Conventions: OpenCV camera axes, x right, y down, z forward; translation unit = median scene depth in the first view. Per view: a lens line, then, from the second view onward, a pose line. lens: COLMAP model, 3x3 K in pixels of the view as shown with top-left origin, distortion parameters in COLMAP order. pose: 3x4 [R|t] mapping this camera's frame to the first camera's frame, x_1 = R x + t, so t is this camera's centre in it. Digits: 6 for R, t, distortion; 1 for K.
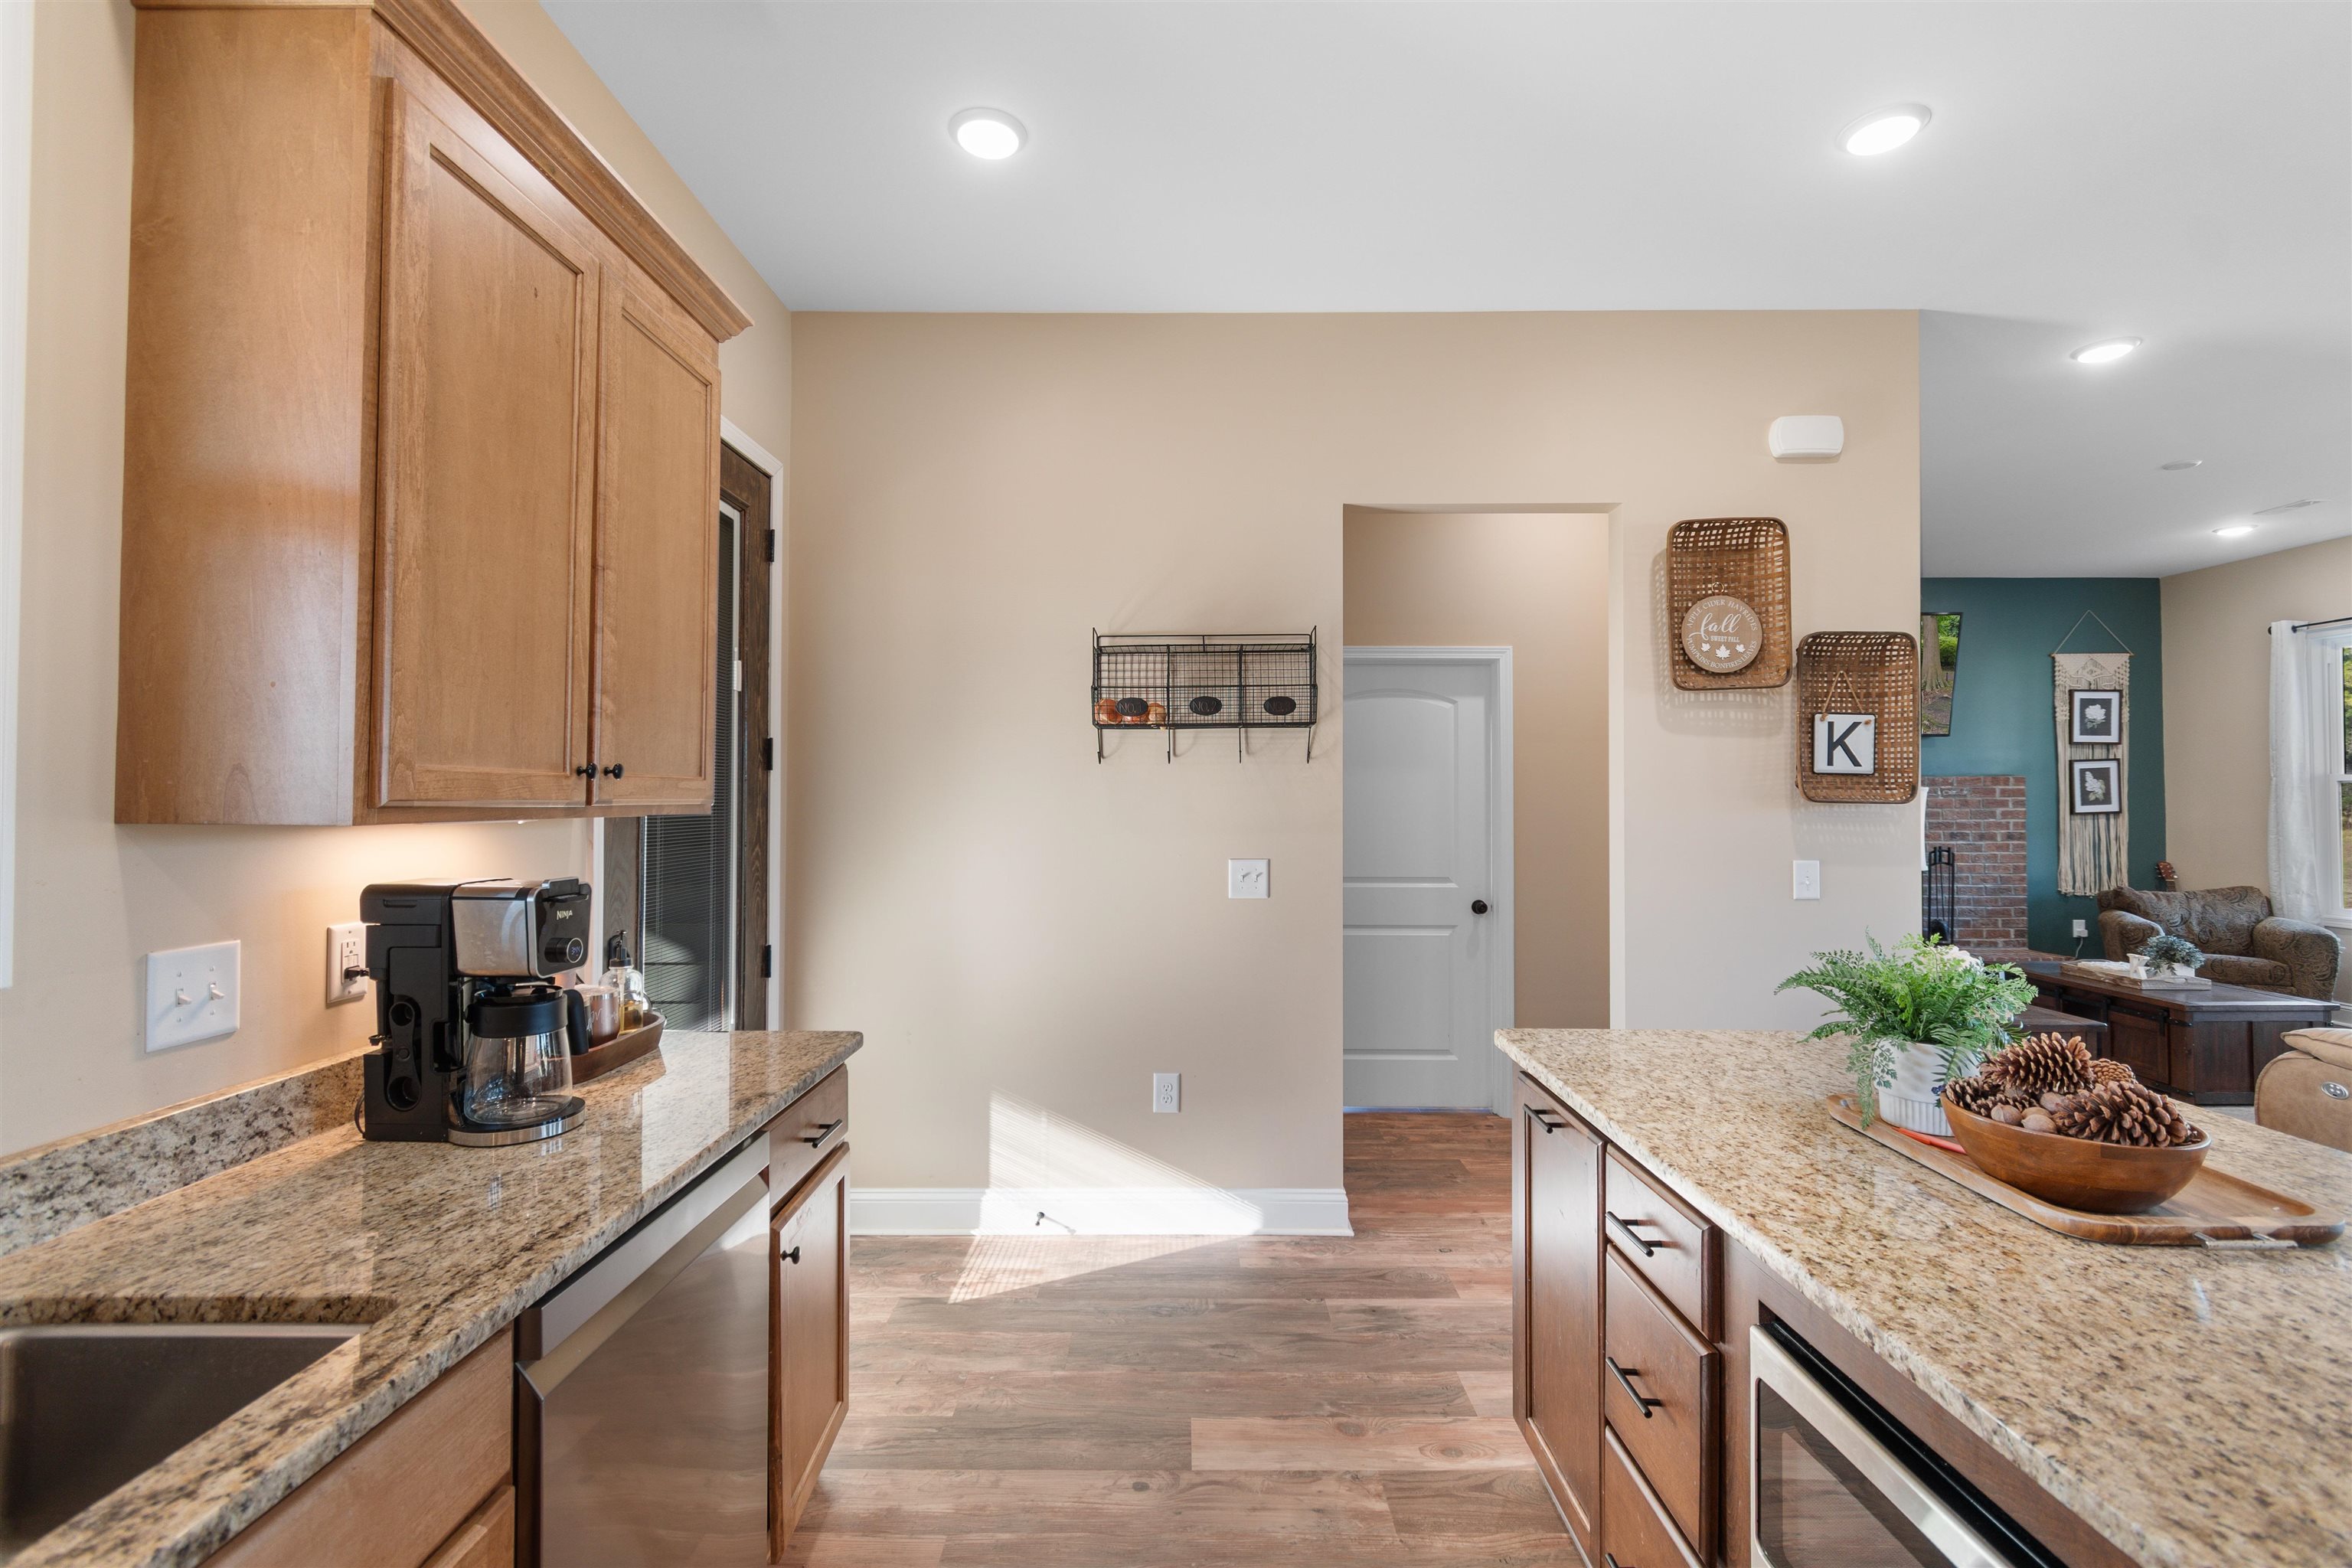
lens RADIAL K [[1034.0, 0, 1178.3], [0, 1034.0, 778.2], [0, 0, 1]] dist [0.004878, -0.000329]
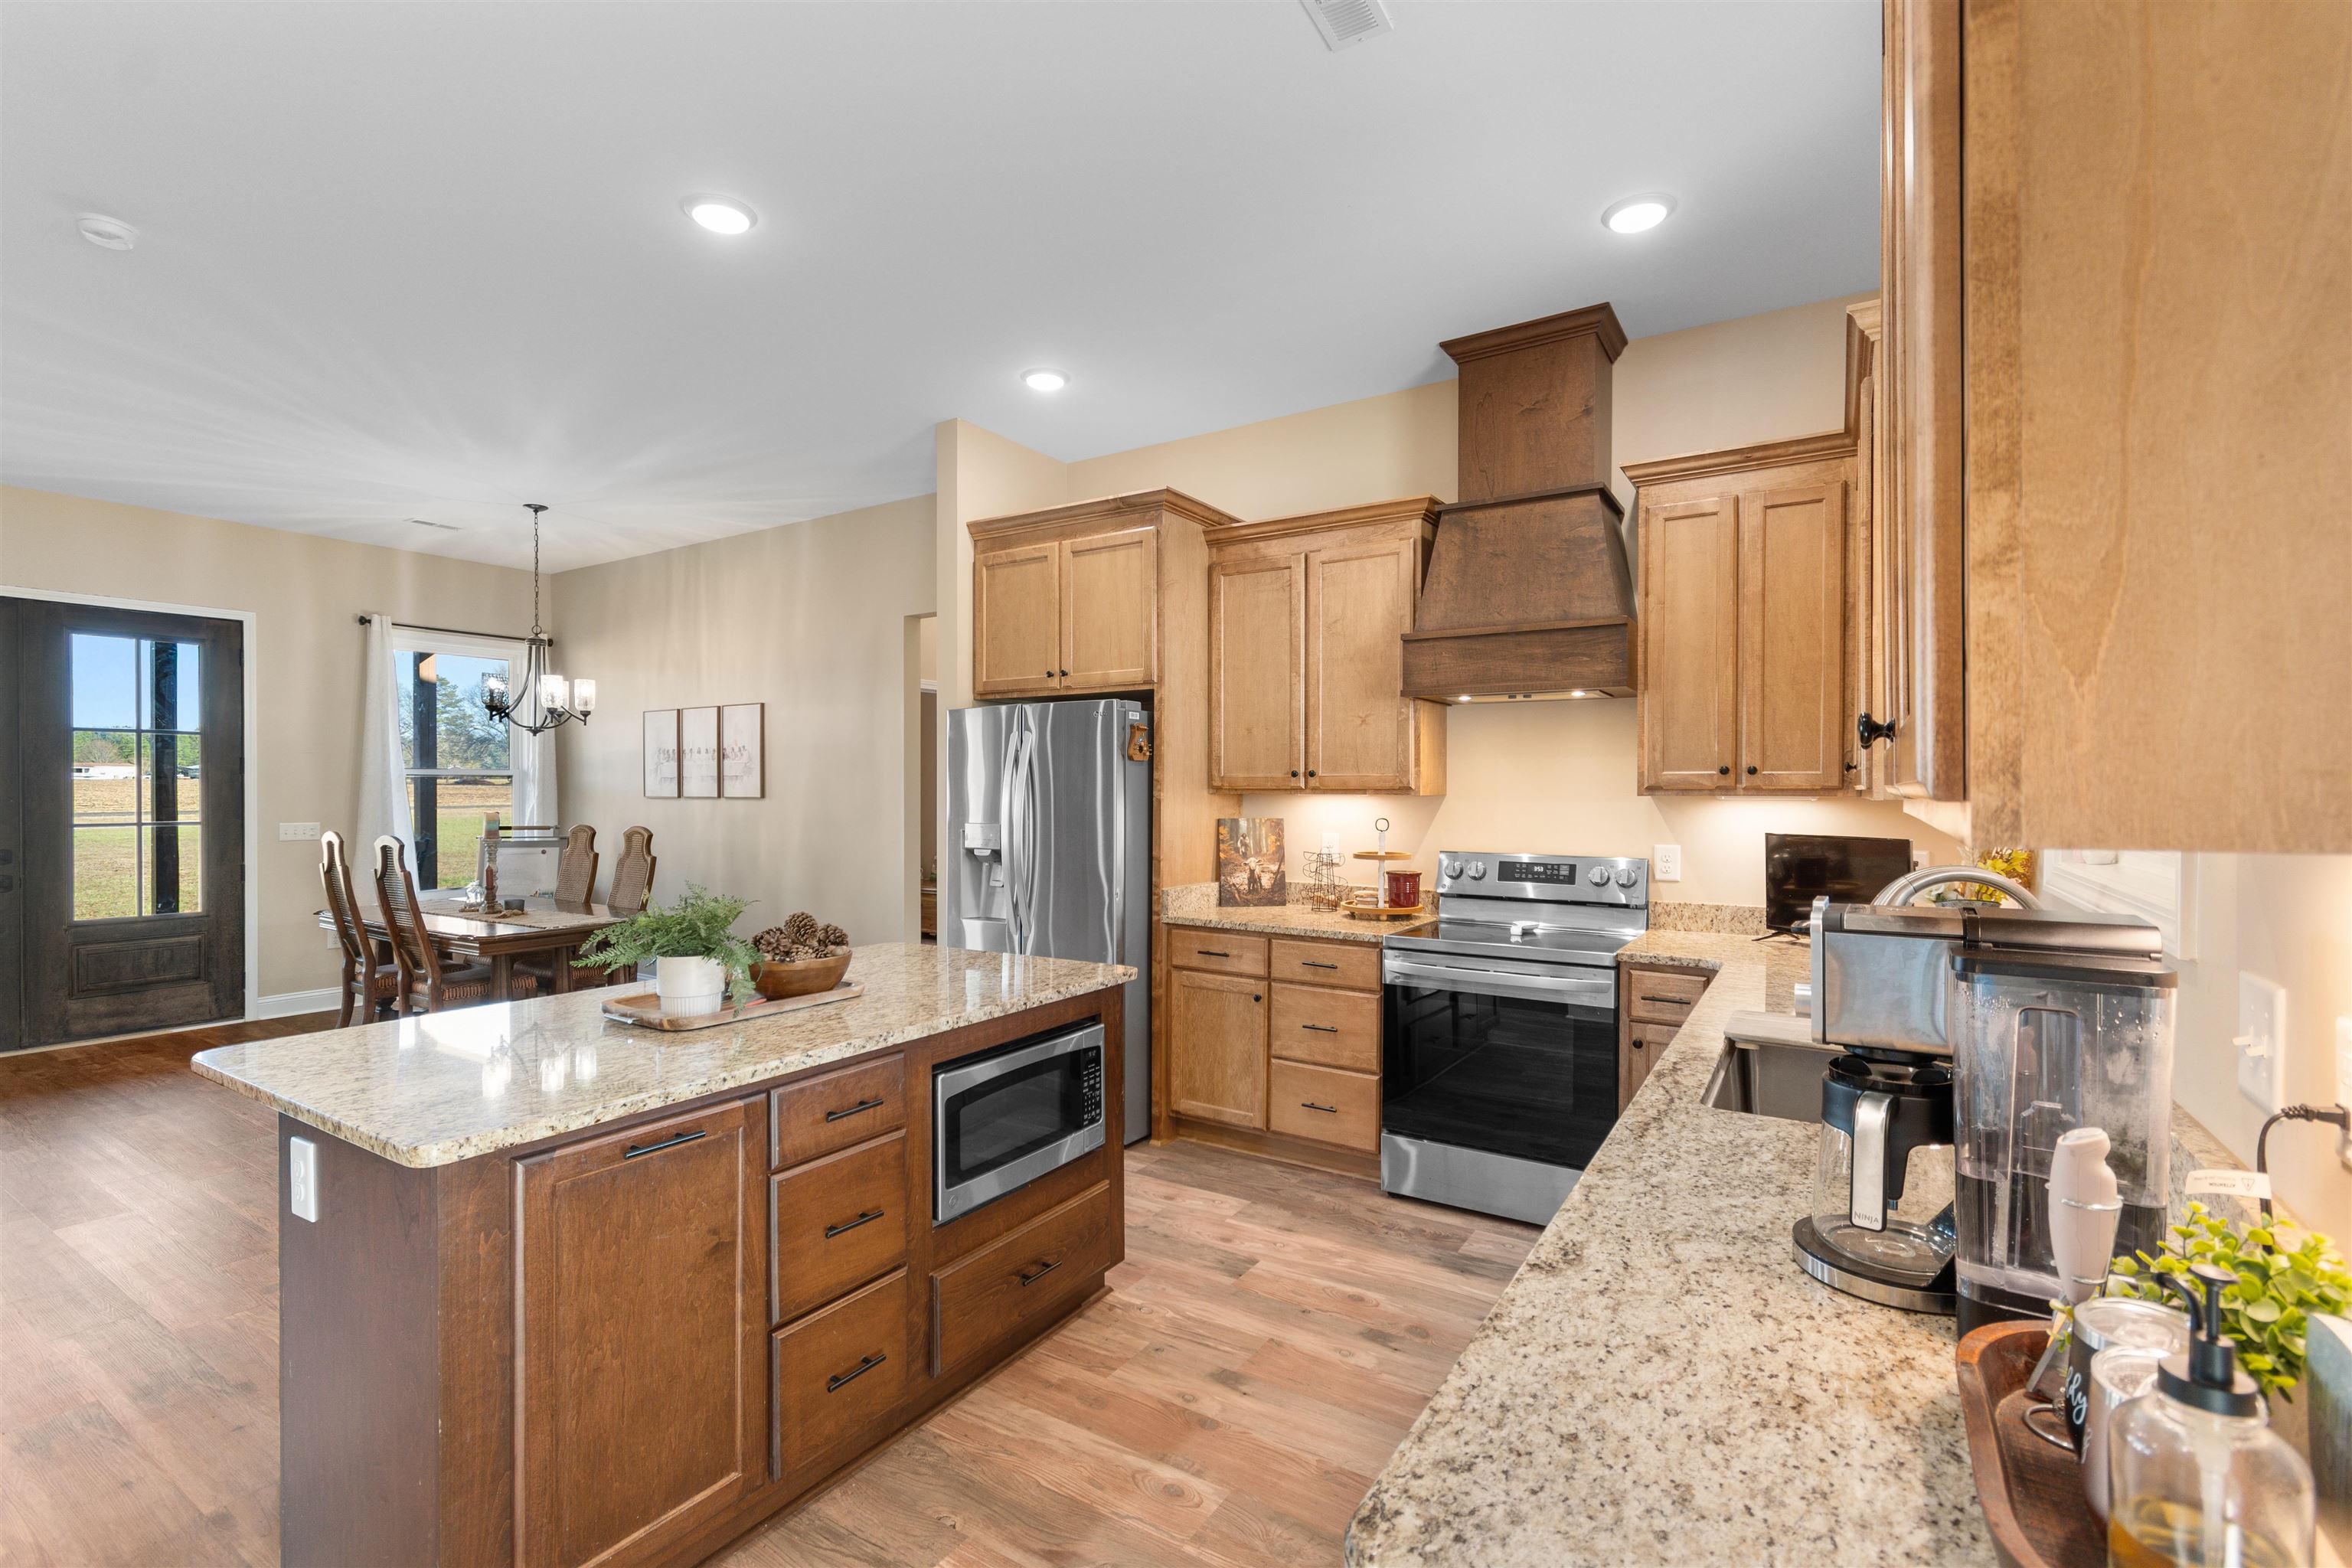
lens RADIAL K [[1034.0, 0, 1168.6], [0, 1034.0, 795.6], [0, 0, 1]] dist [0.004878, -0.000329]
pose [[-0.841649, -0.002858, 0.540018, -0.283607], [-0.009211, 0.999916, -0.009064, 0.018073], [-0.539947, -0.012603, -0.841605, 0.857071]]
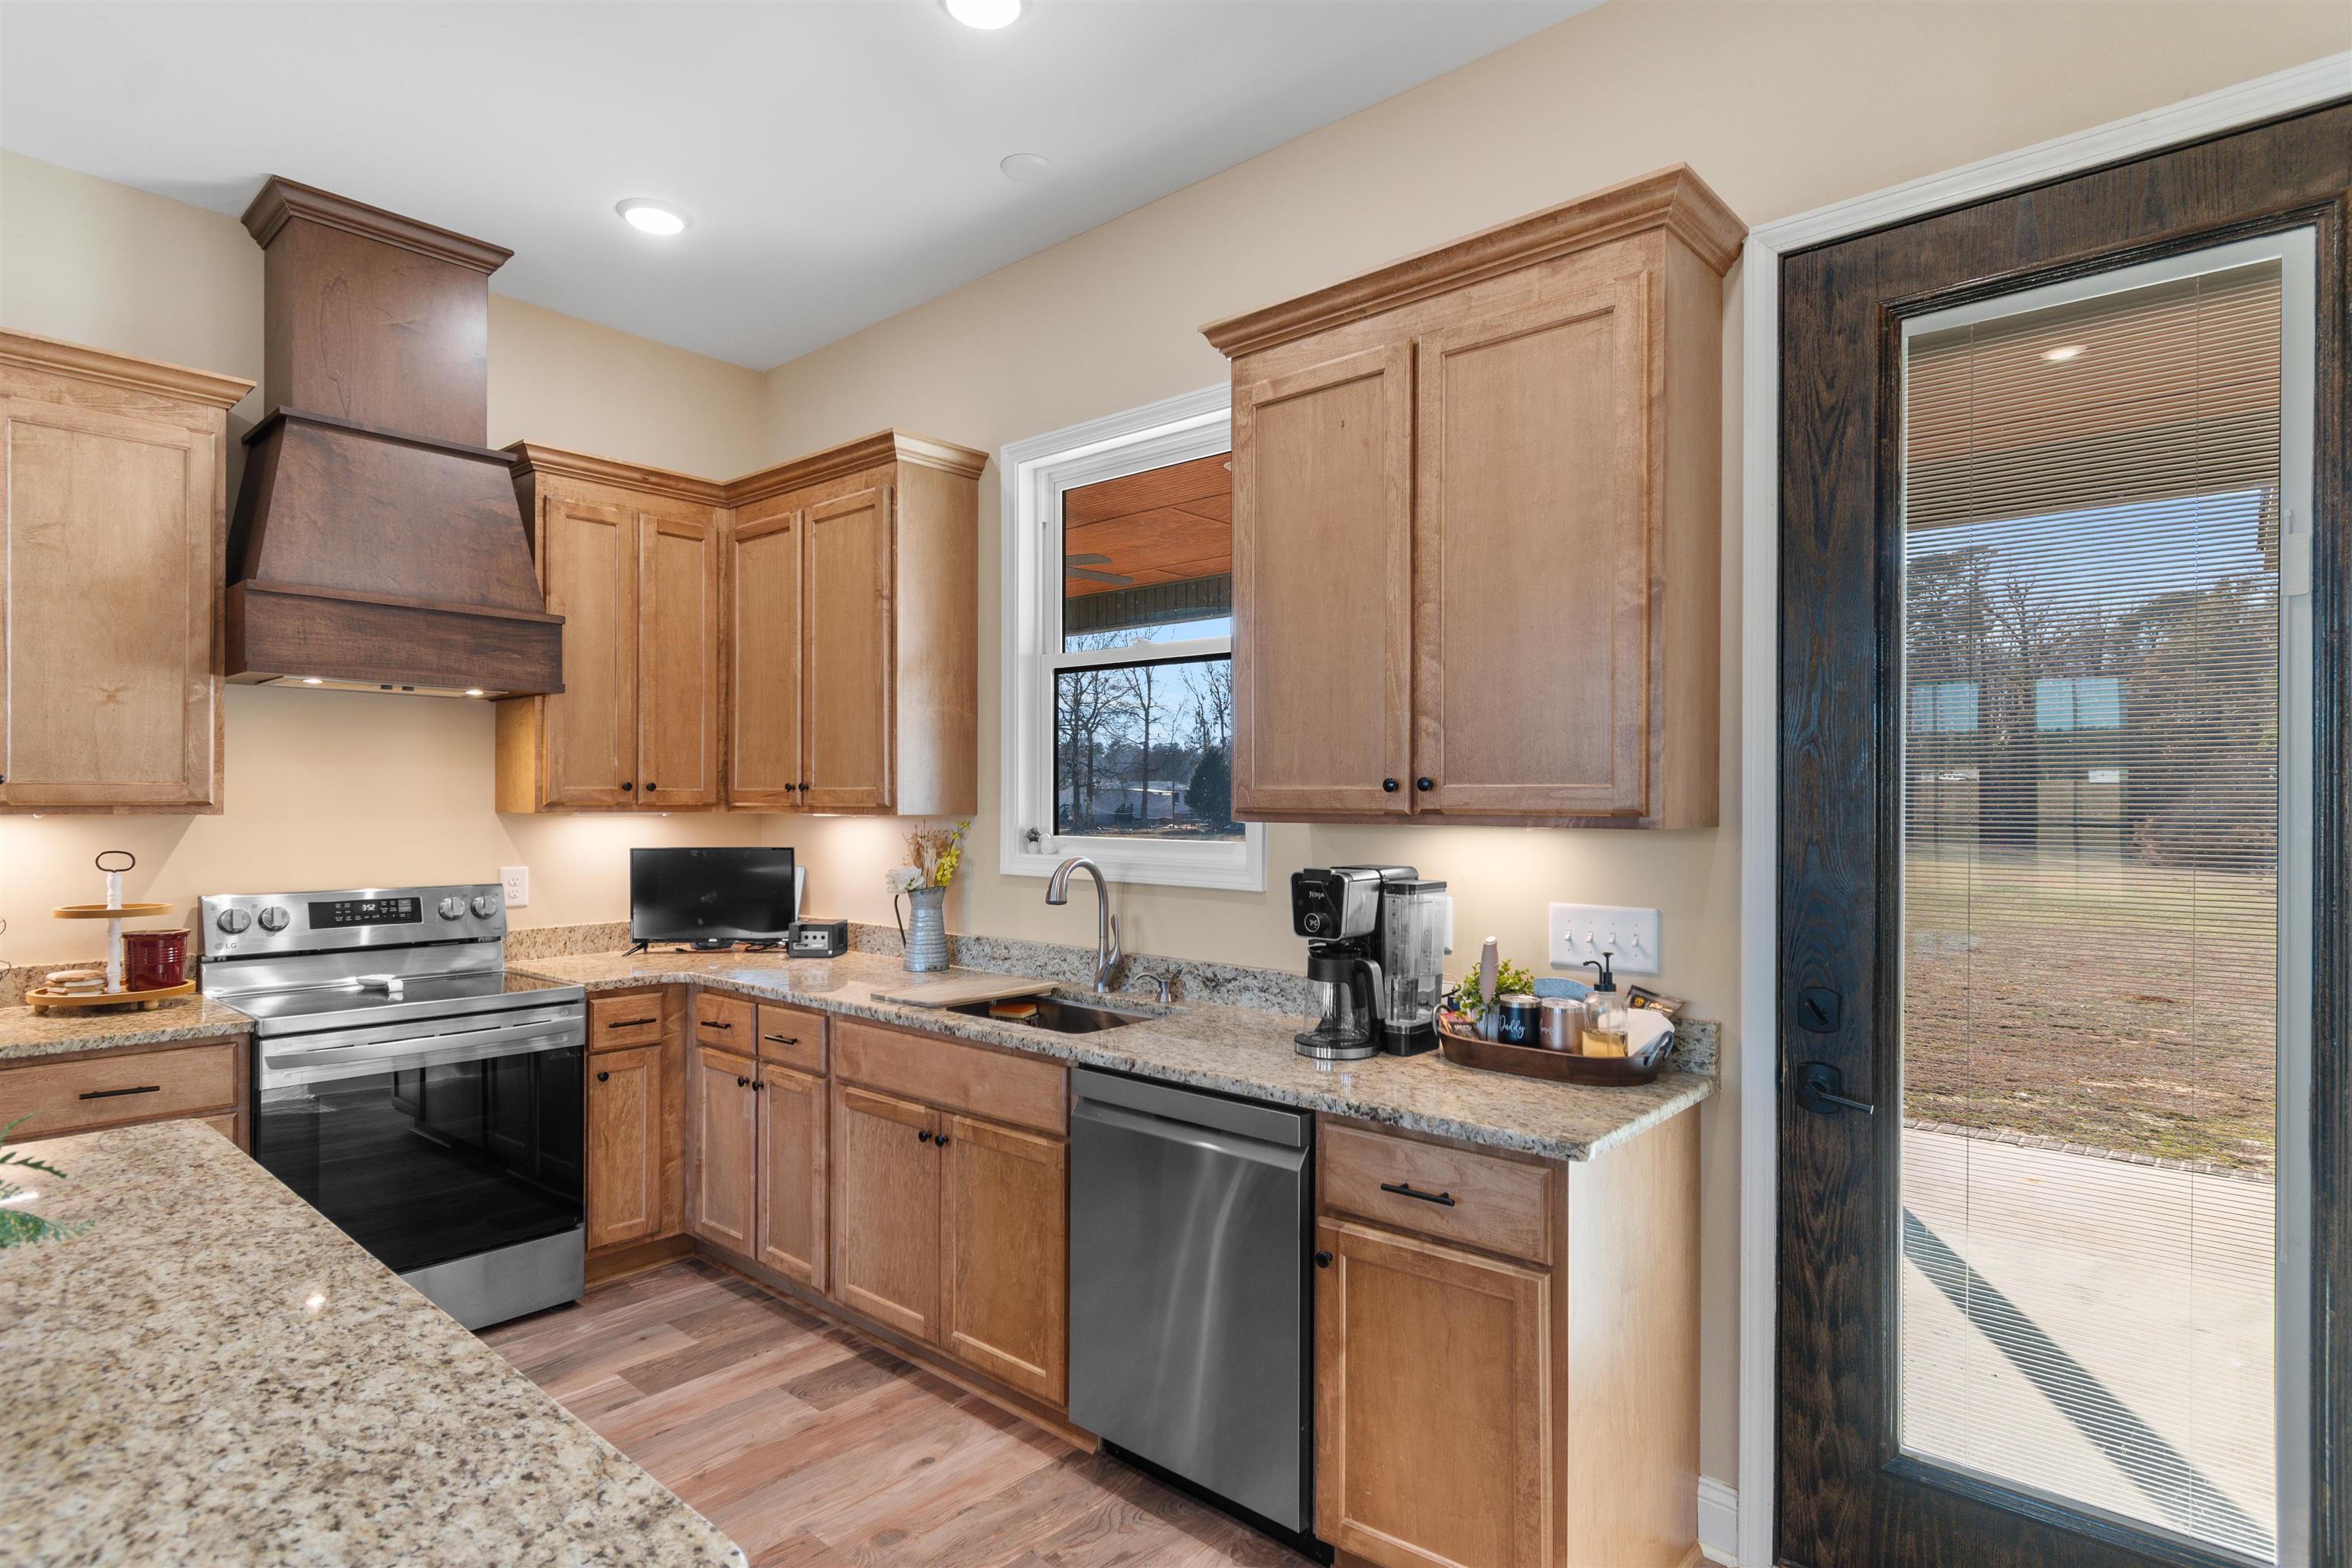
lens RADIAL K [[1217.5, 0, 1174.4], [0, 1217.5, 805.7], [0, 0, 1]] dist [0.002363, -0.001620]
pose [[-0.657044, 0.000969, -0.753852, 0.330278], [0.010422, 0.999915, -0.007798, 0.012702], [0.753781, -0.012981, -0.656998, 0.888674]]
